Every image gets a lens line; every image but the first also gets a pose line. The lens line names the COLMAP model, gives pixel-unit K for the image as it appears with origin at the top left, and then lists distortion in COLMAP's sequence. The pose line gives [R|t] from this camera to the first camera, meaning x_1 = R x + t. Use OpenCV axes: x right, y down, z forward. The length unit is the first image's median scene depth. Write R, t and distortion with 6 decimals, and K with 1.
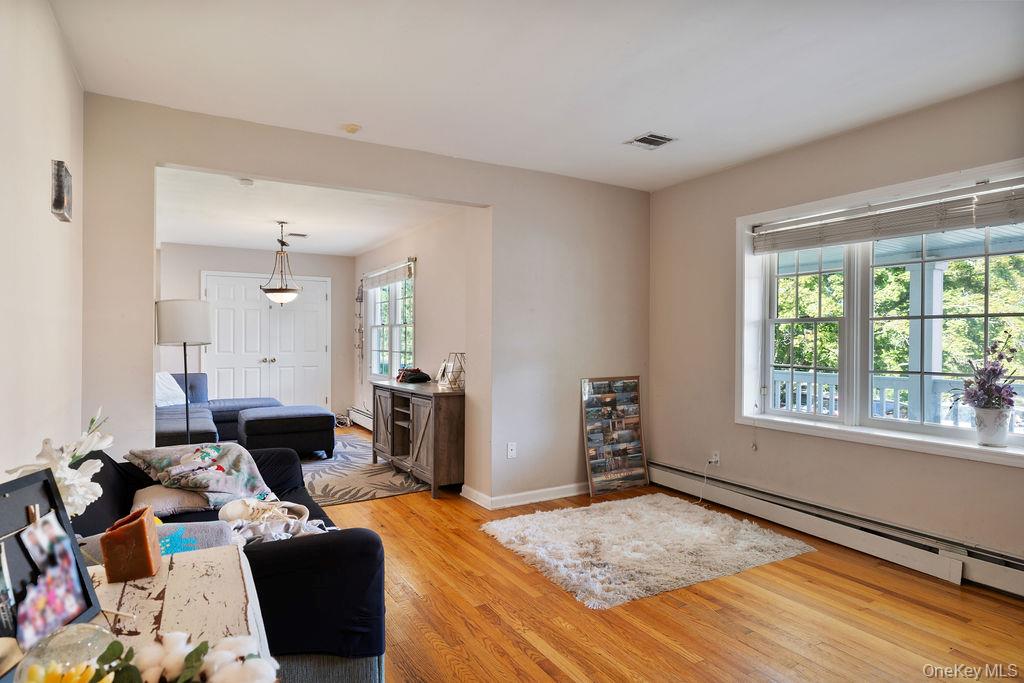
lens RADIAL K [[577.7, 0, 513.2], [0, 577.7, 341.1], [0, 0, 1]] dist [0.004525, 0.000318]
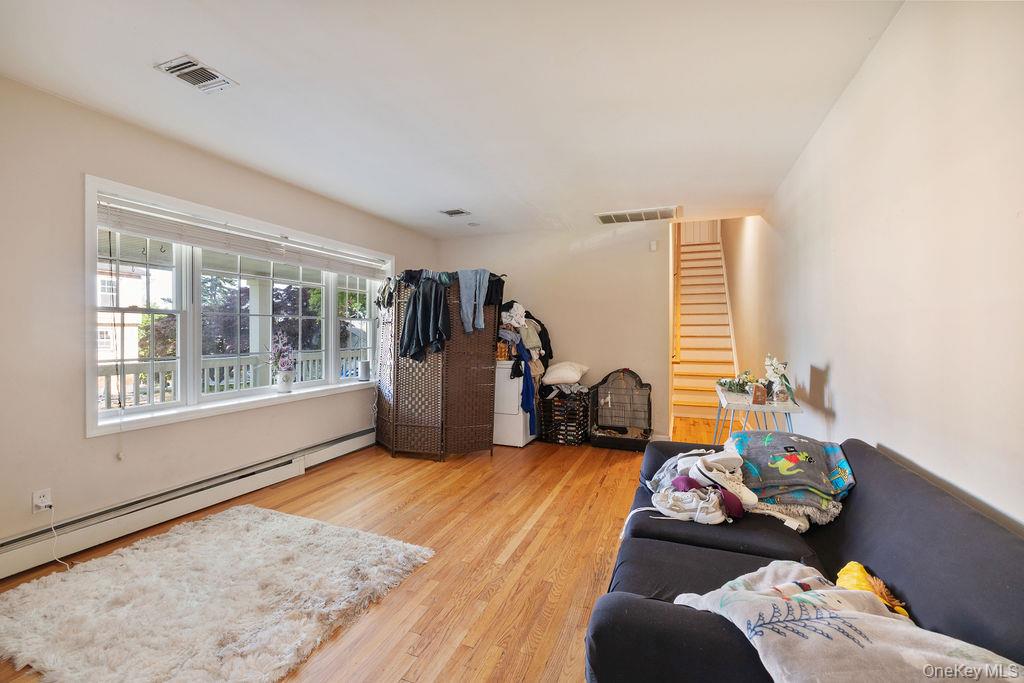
lens RADIAL K [[431.0, 0, 512.6], [0, 431.0, 337.1], [0, 0, 1]] dist [-0.000336, -0.000010]
pose [[-0.624584, -0.015318, 0.780807, -0.561480], [-0.001685, 0.999832, 0.018267, -0.008855], [-0.780956, 0.010094, -0.624505, 1.203196]]
